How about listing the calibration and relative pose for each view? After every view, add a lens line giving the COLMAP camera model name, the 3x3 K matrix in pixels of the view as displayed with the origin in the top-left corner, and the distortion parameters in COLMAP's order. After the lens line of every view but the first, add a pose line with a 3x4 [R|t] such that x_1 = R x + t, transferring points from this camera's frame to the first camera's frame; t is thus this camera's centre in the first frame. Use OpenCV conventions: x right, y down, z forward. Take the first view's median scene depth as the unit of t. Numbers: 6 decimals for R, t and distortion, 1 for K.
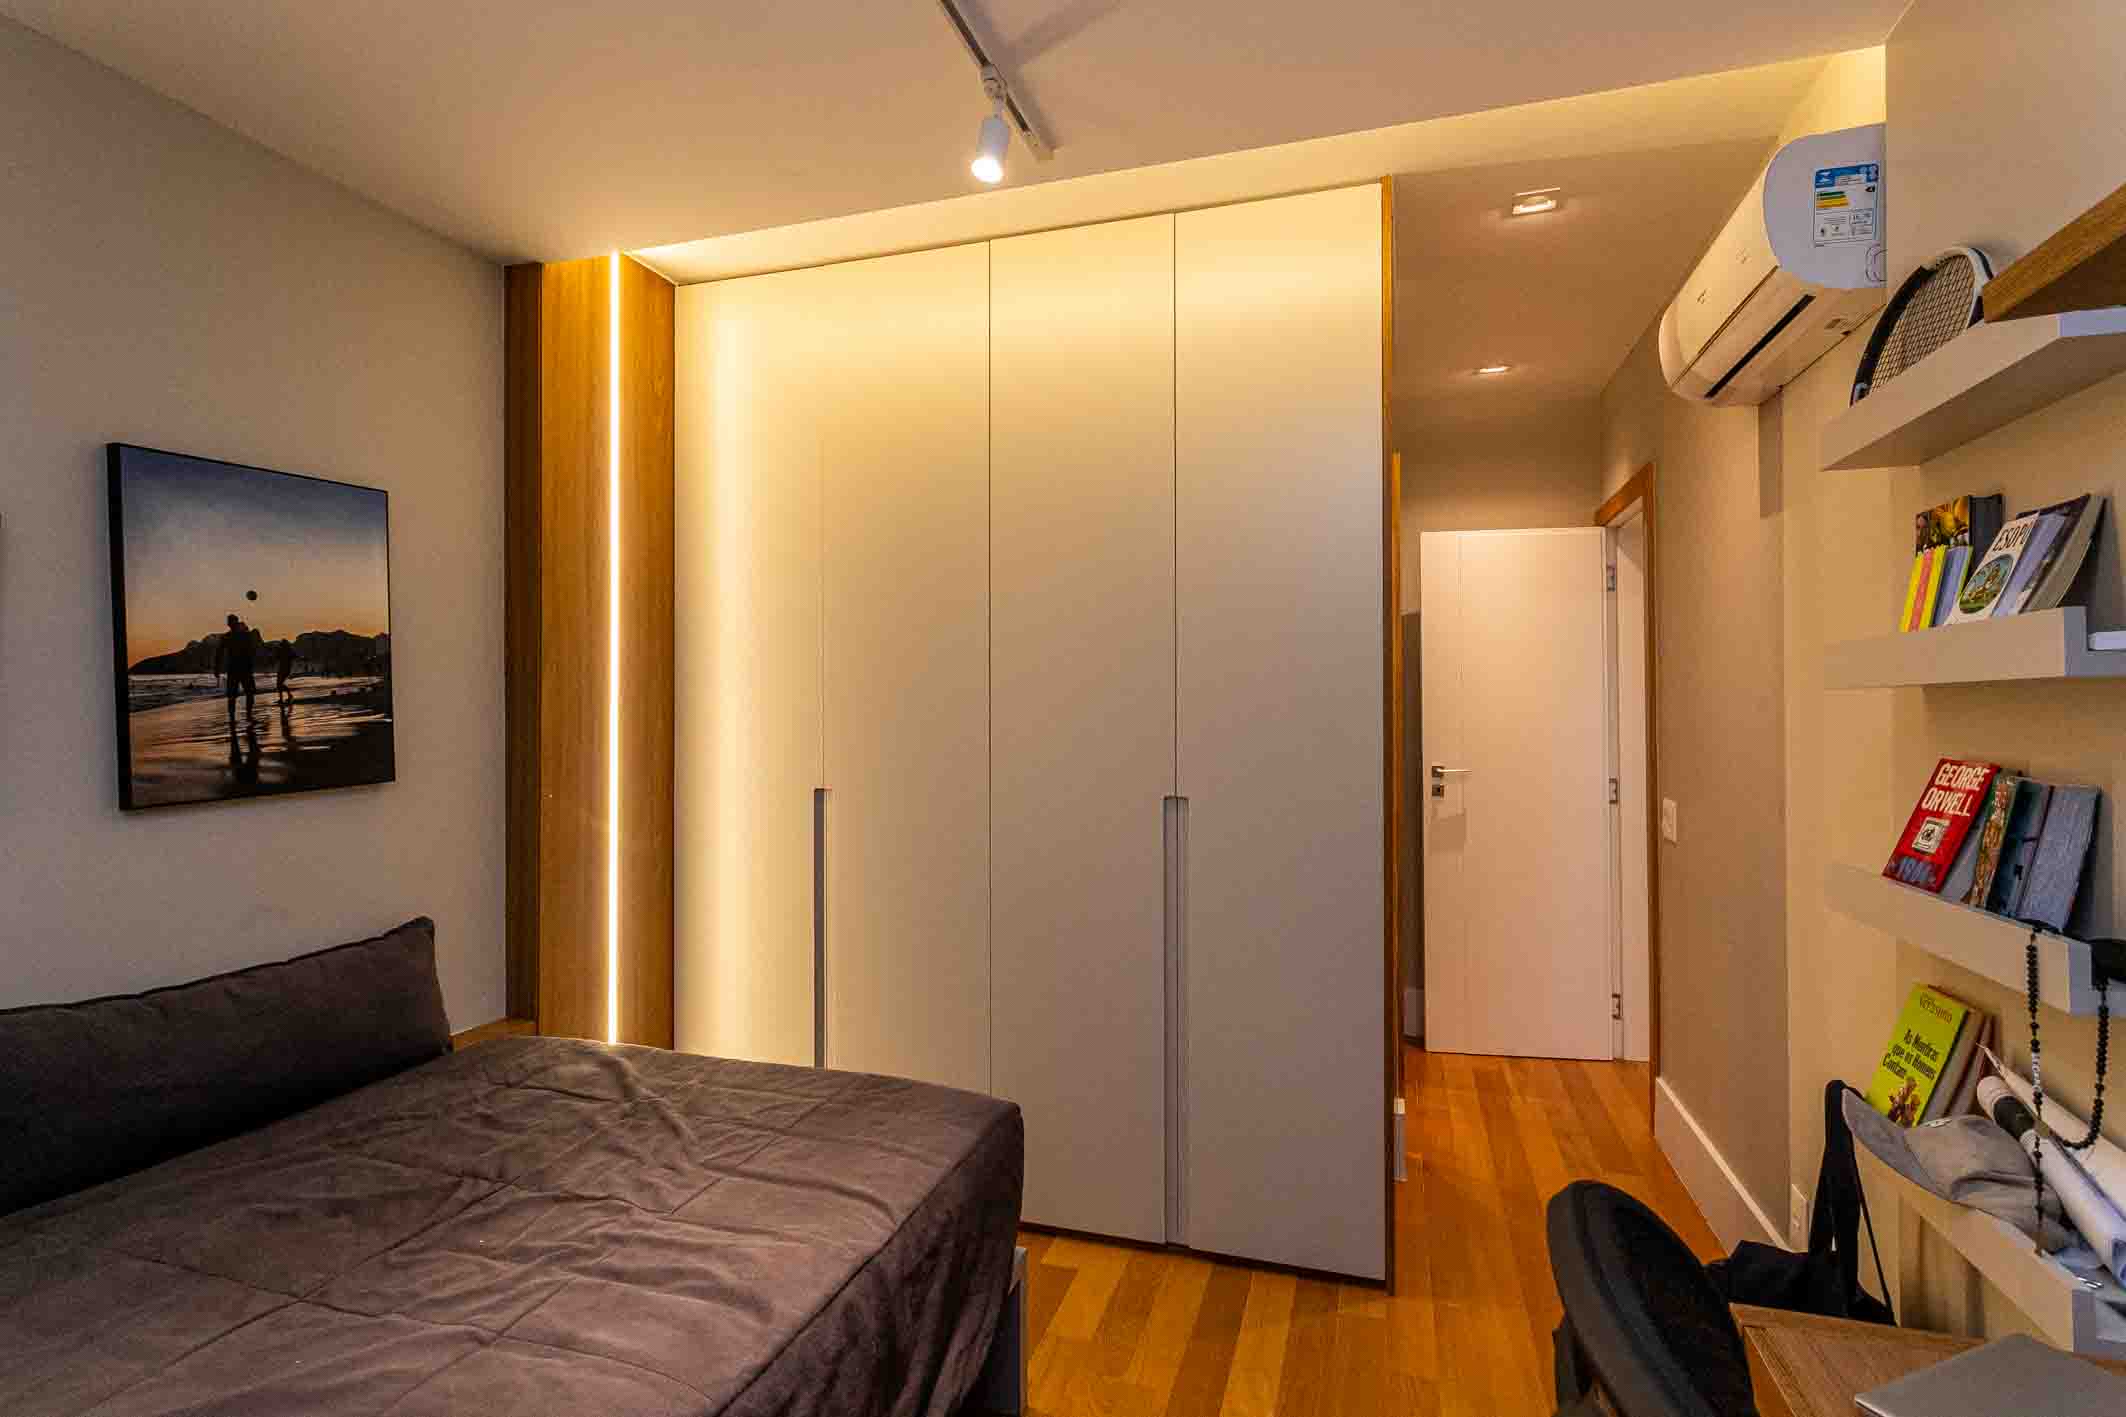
lens RADIAL K [[1017.2, 0, 1071.6], [0, 1017.2, 699.3], [0, 0, 1]] dist [0.000629, 0.001559]
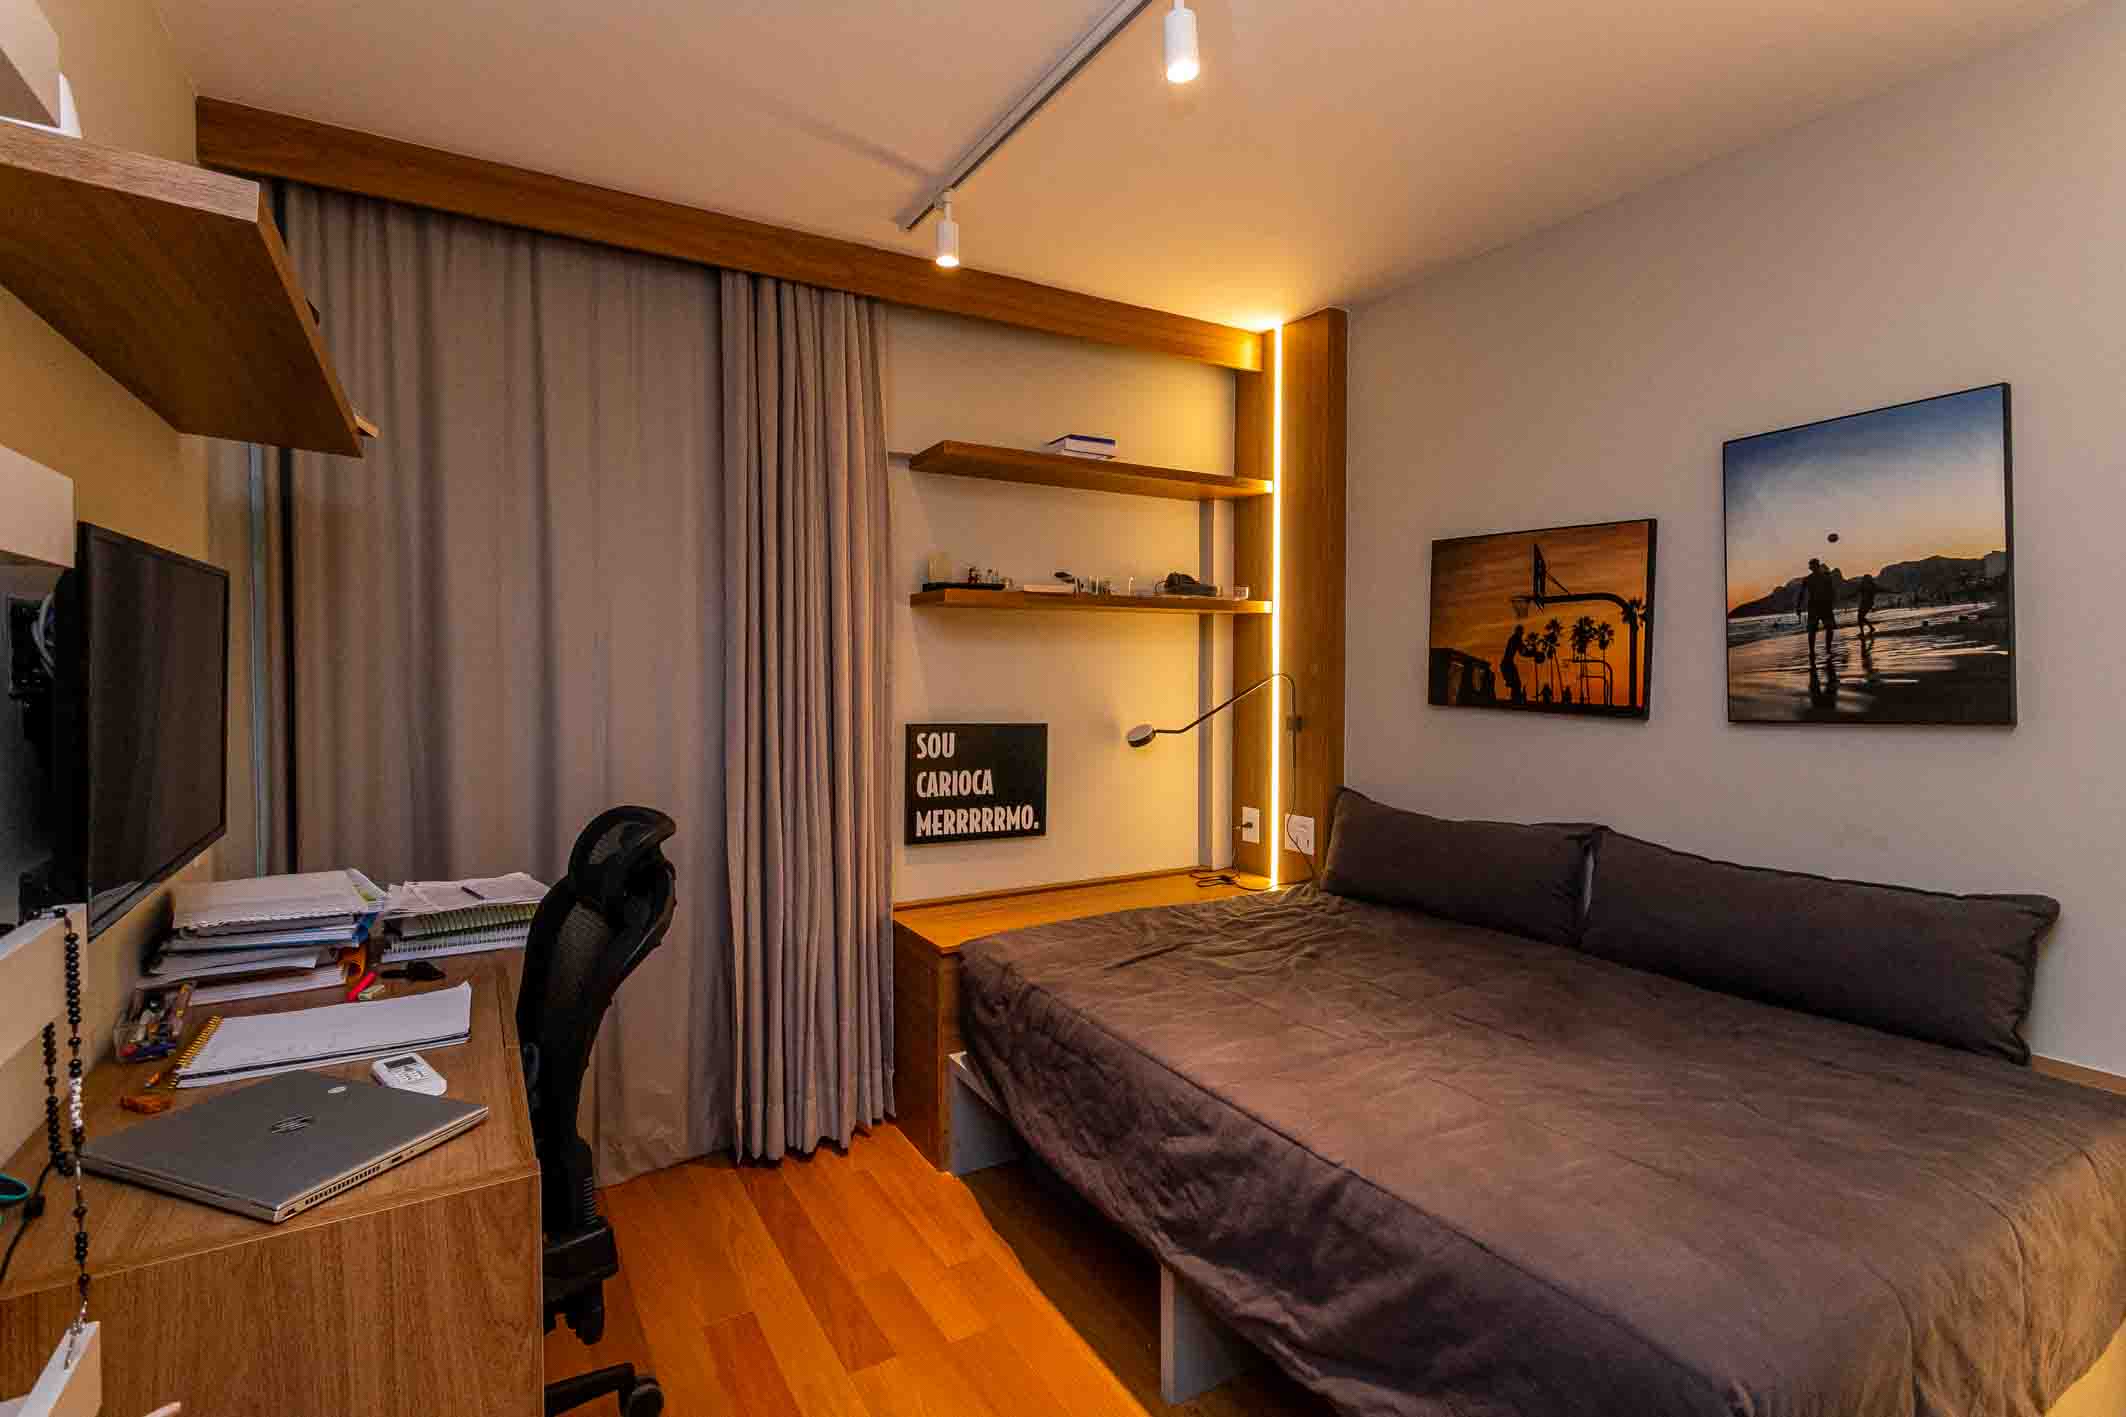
lens RADIAL K [[1017.2, 0, 1071.6], [0, 1017.2, 699.3], [0, 0, 1]] dist [0.000629, 0.001559]
pose [[-0.665433, 0.028024, -0.745931, 0.542555], [0.011393, 0.999560, 0.027389, 0.030631], [0.746371, 0.009727, -0.665459, 1.106460]]
